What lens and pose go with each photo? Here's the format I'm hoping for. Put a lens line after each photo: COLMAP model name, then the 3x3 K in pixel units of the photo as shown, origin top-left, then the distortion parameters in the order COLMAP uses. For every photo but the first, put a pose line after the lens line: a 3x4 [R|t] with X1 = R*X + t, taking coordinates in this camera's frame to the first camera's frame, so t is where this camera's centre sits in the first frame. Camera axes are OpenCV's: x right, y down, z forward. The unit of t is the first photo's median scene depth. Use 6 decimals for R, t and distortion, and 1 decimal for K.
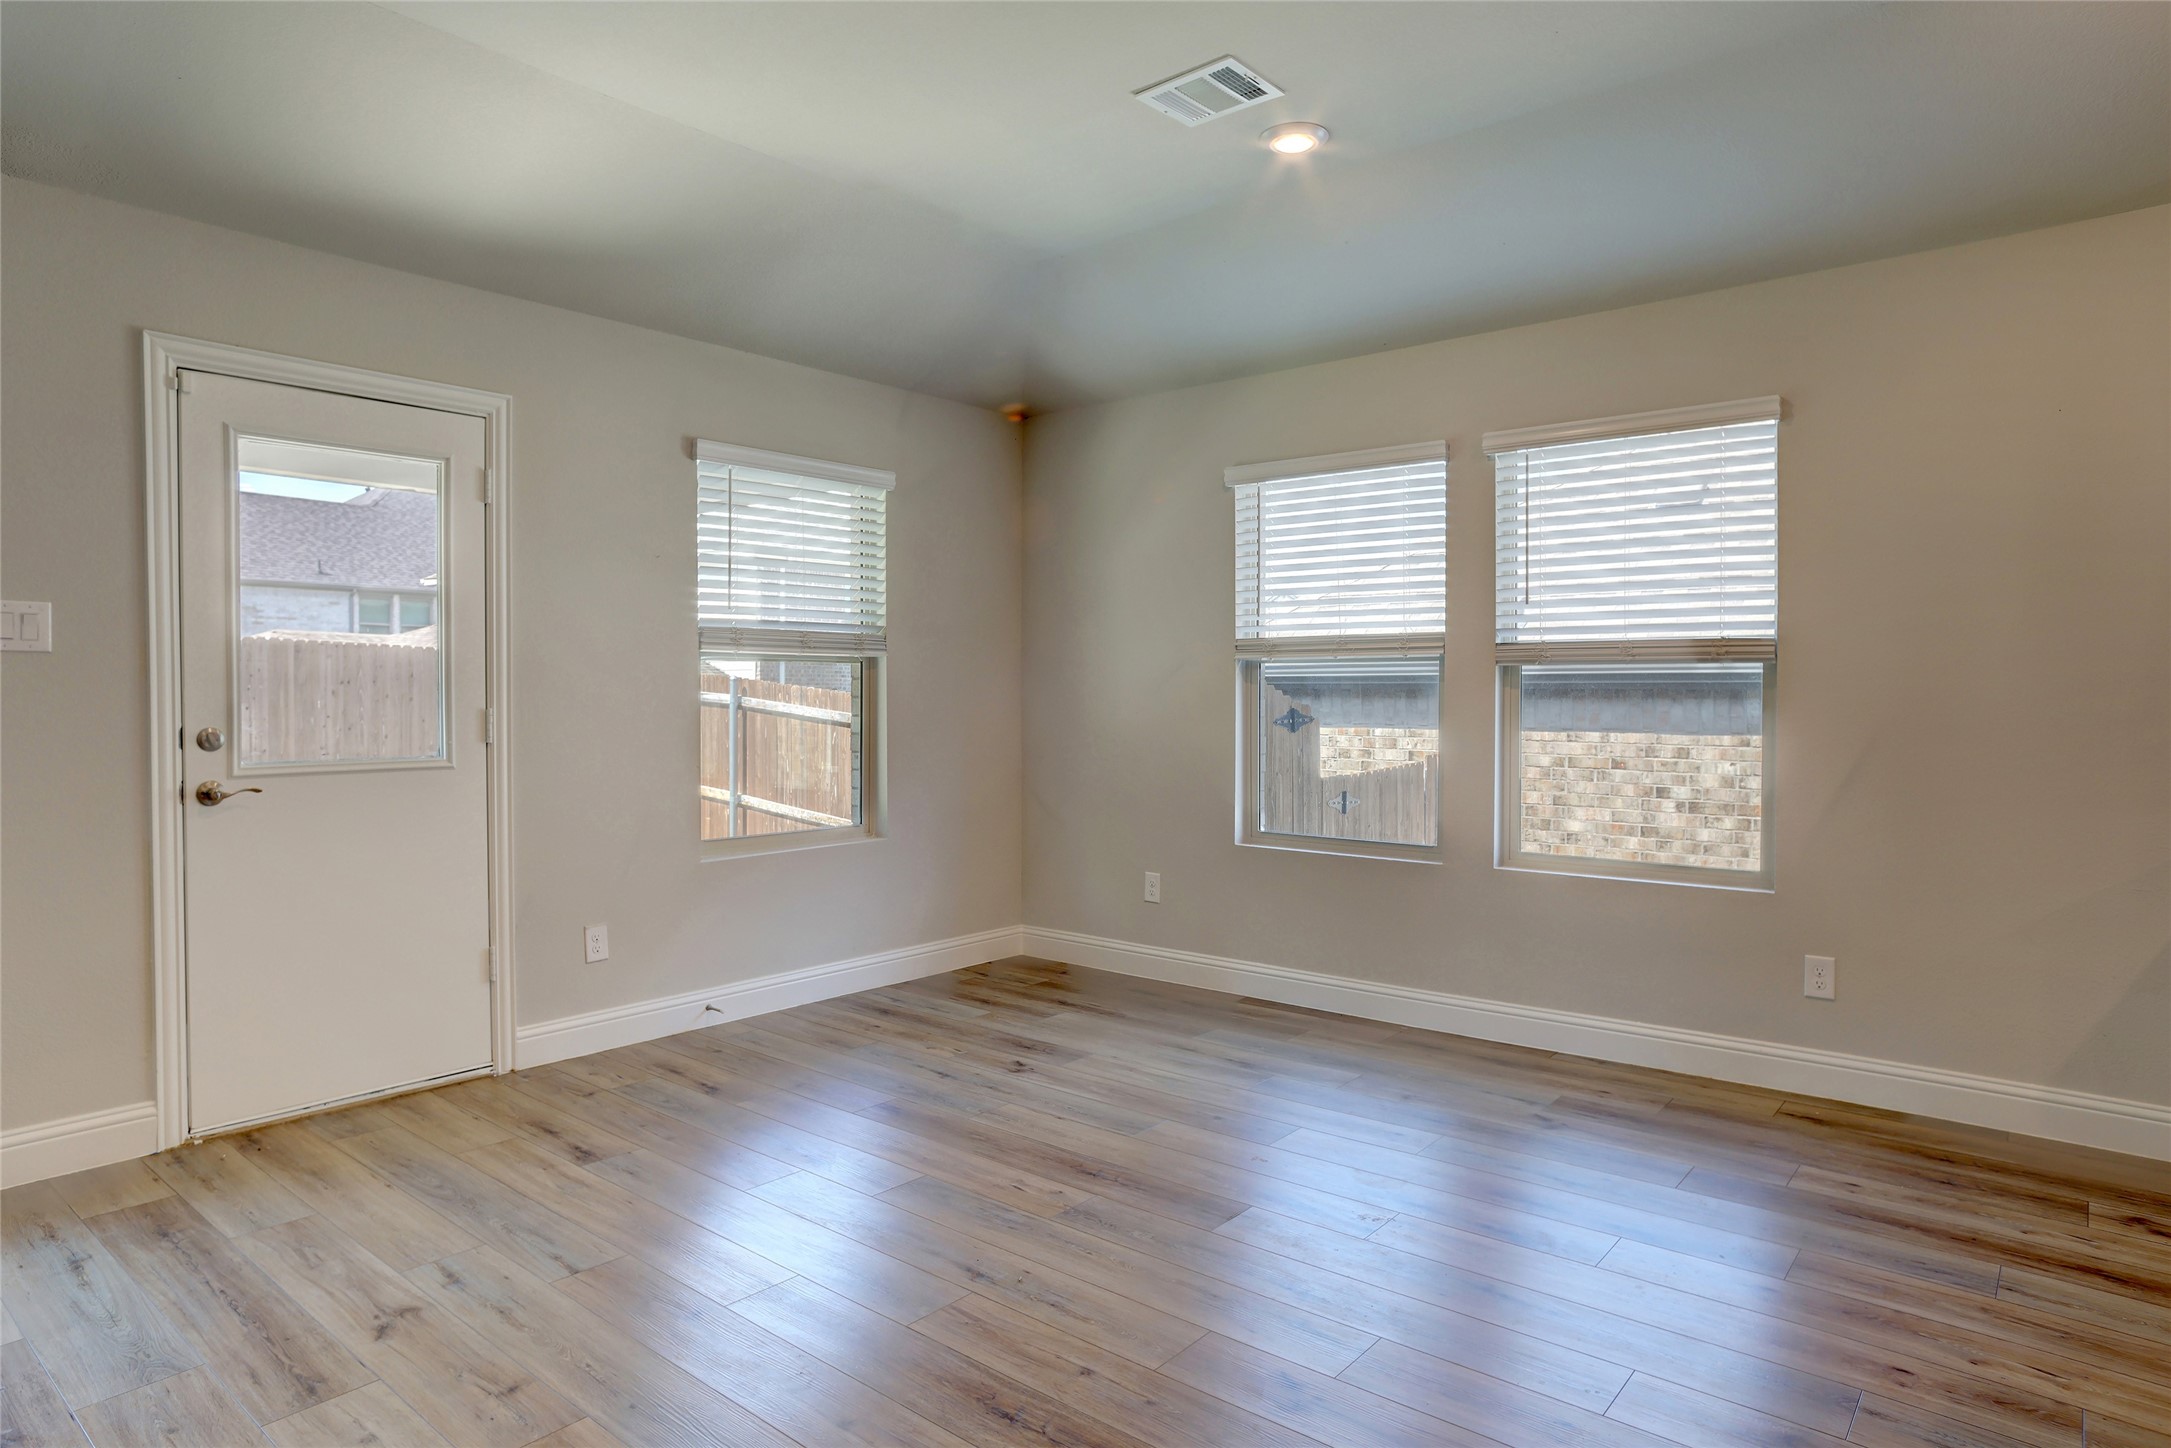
lens RADIAL K [[1244.1, 0, 1074.2], [0, 1244.1, 713.4], [0, 0, 1]] dist [-0.070915, 0.052312]
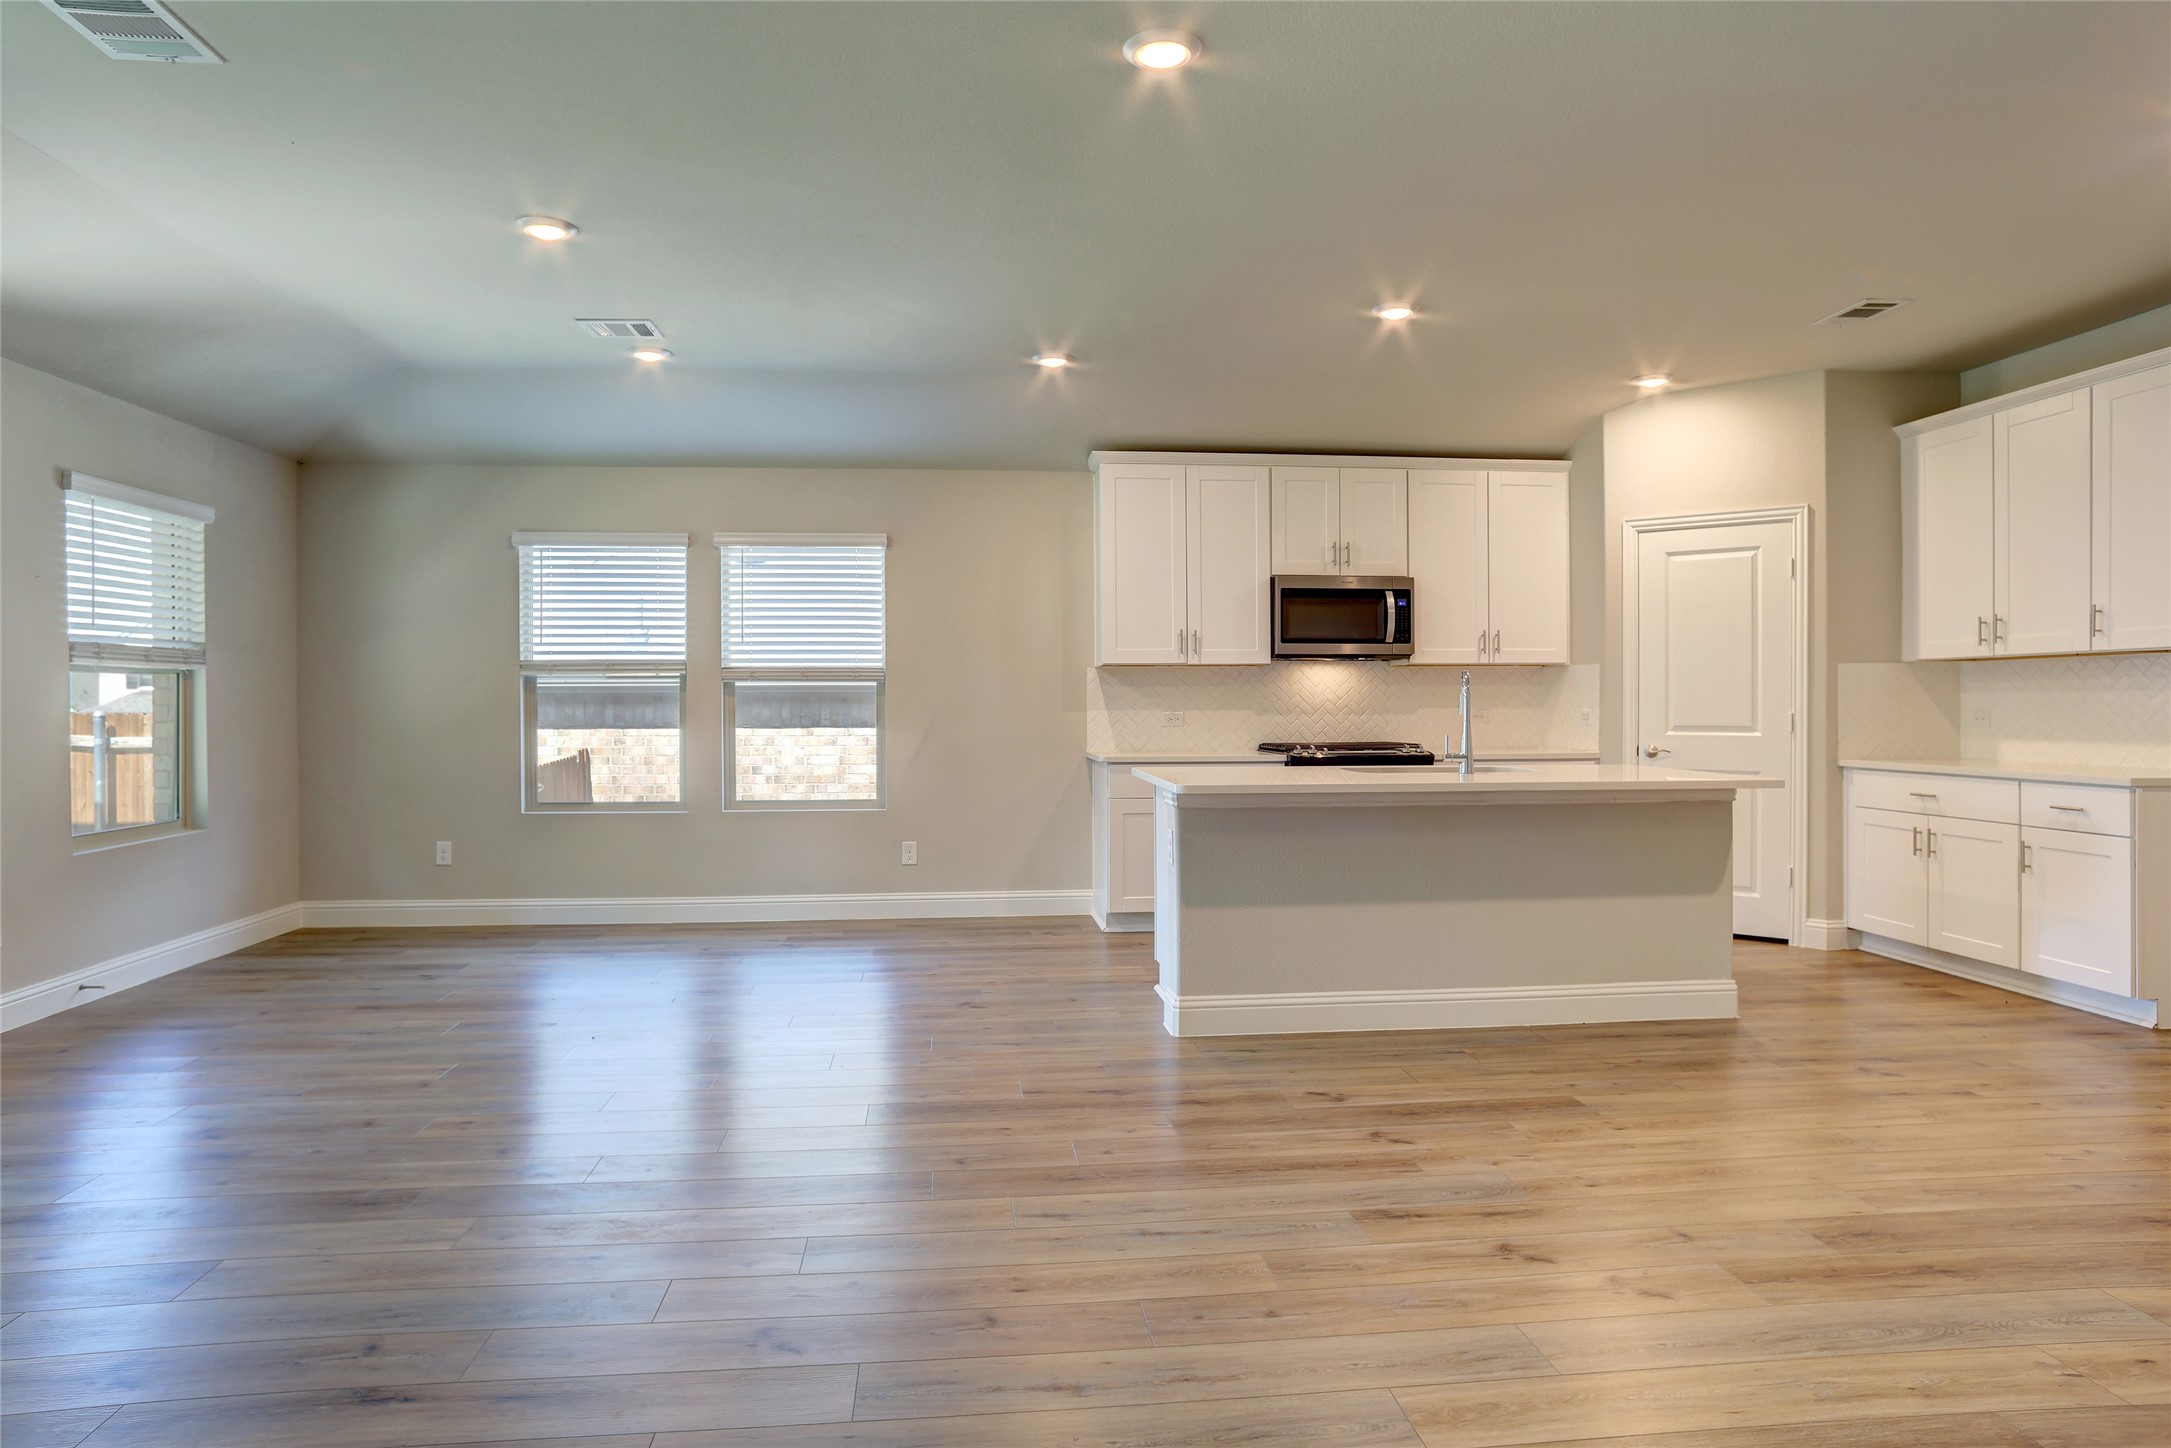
lens RADIAL K [[1244.1, 0, 1074.2], [0, 1244.1, 713.4], [0, 0, 1]] dist [-0.070915, 0.052312]
pose [[0.692549, -0.010730, 0.721291, -0.479899], [0.015639, 0.999878, -0.000142, 0.008627], [-0.721201, 0.011378, 0.692632, -0.406049]]
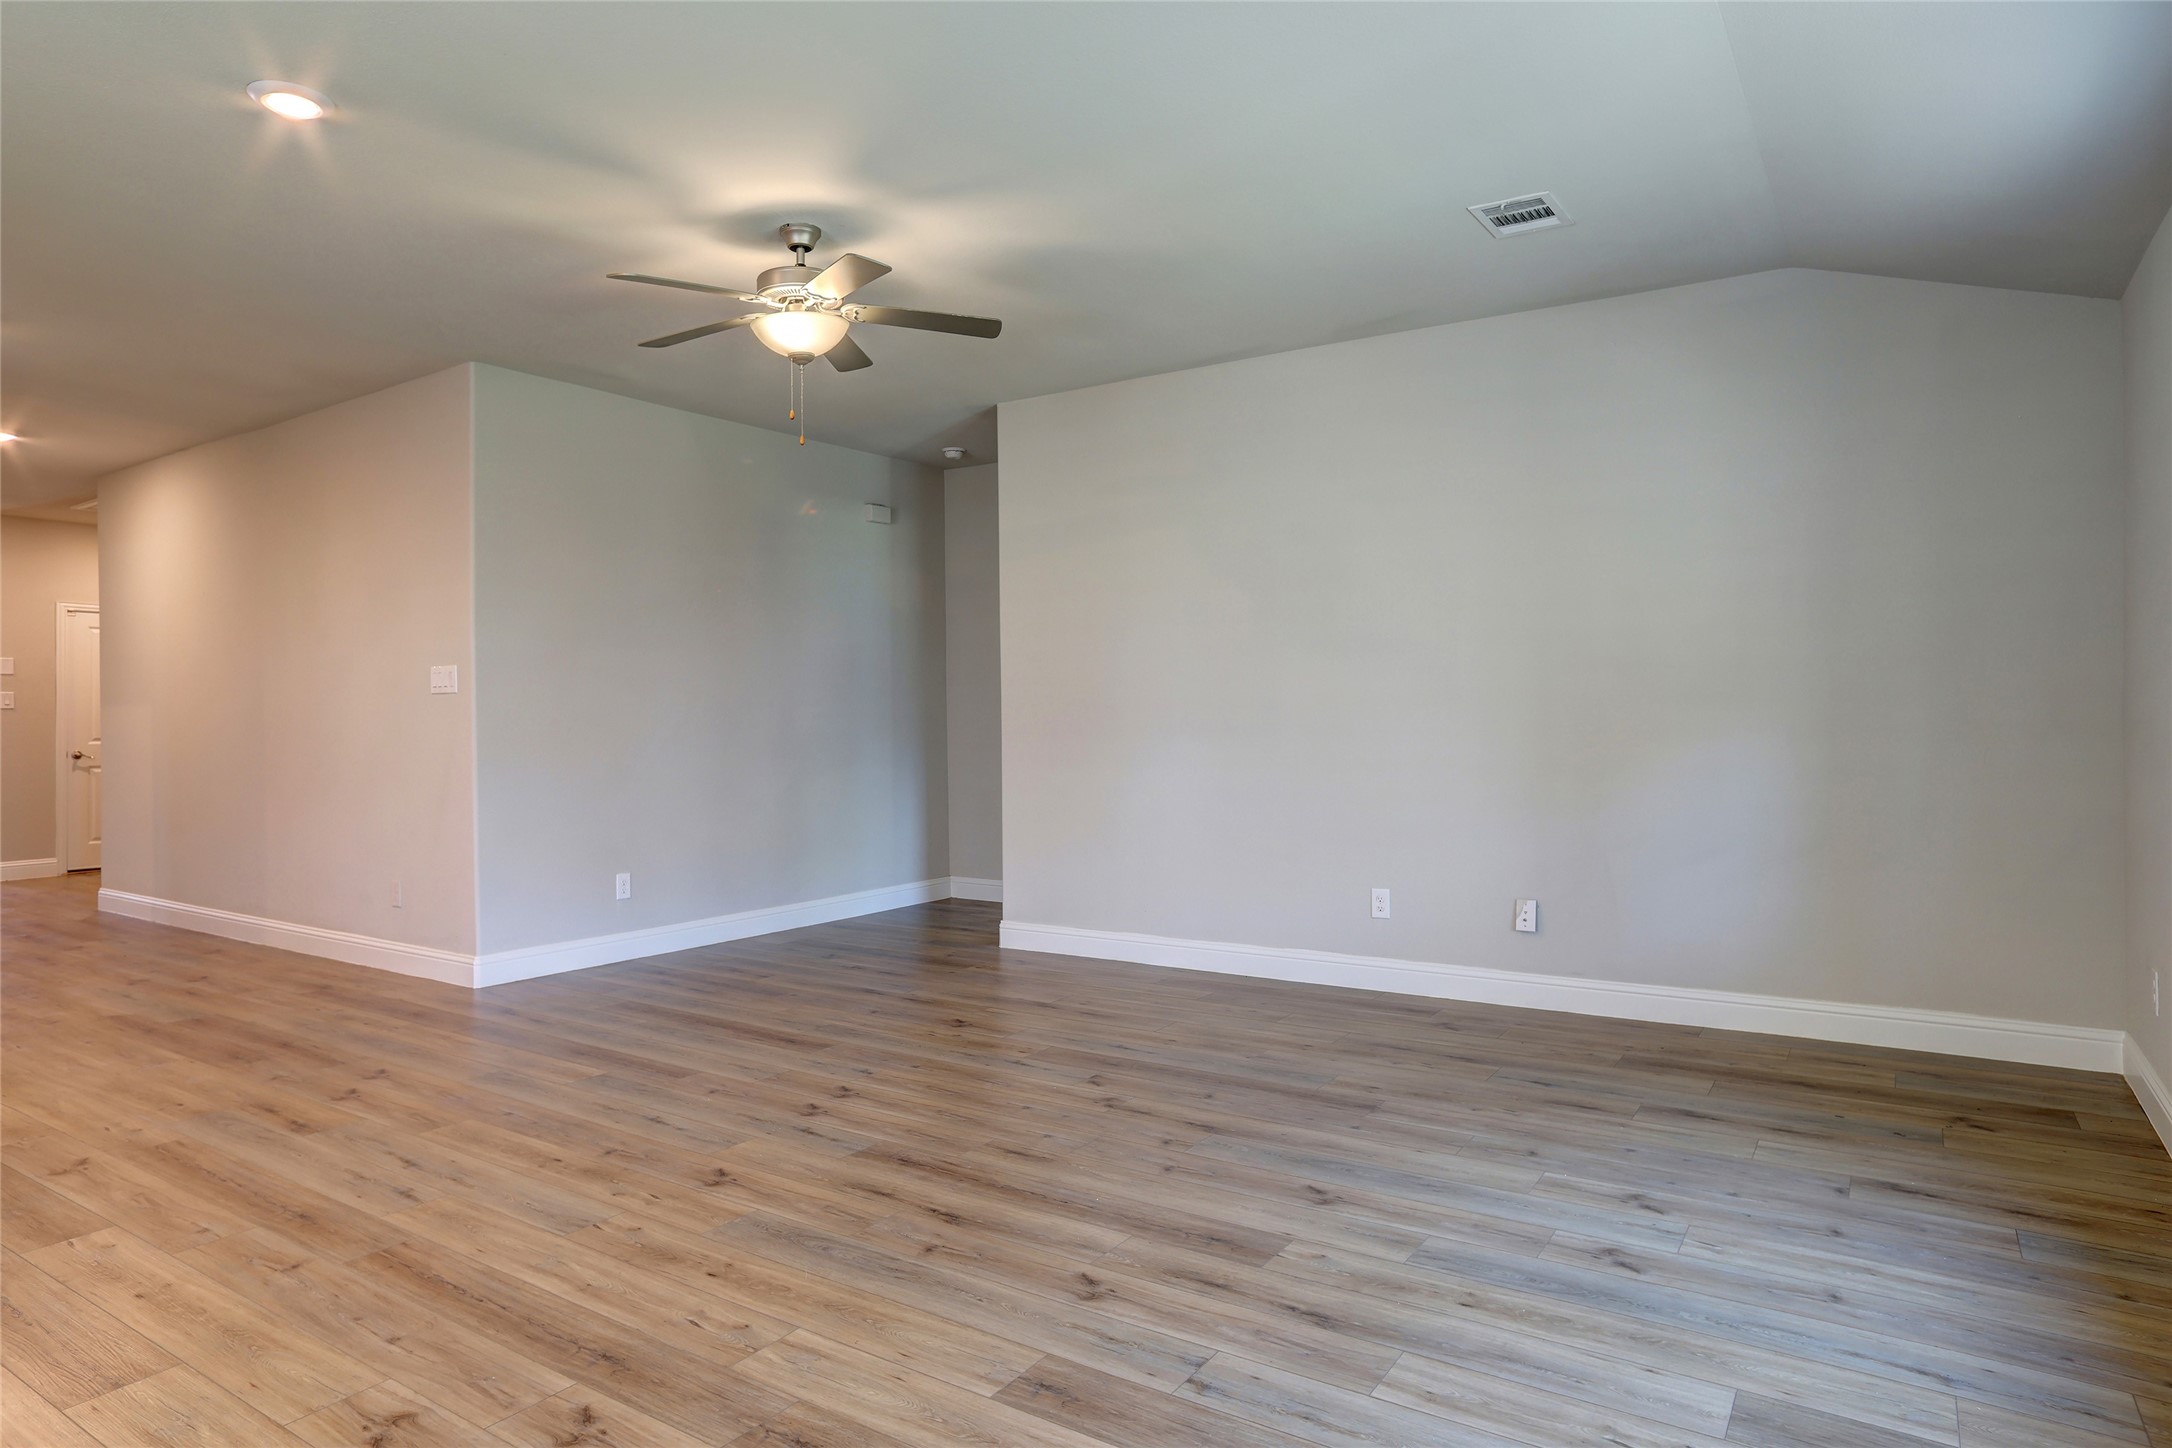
lens RADIAL K [[1244.7, 0, 1074.7], [0, 1244.7, 713.4], [0, 0, 1]] dist [-0.070915, 0.052312]
pose [[-0.993463, 0.013026, -0.113406, -0.323661], [0.011624, 0.999848, 0.013022, -0.004517], [0.113559, 0.011619, -0.993463, 0.787990]]
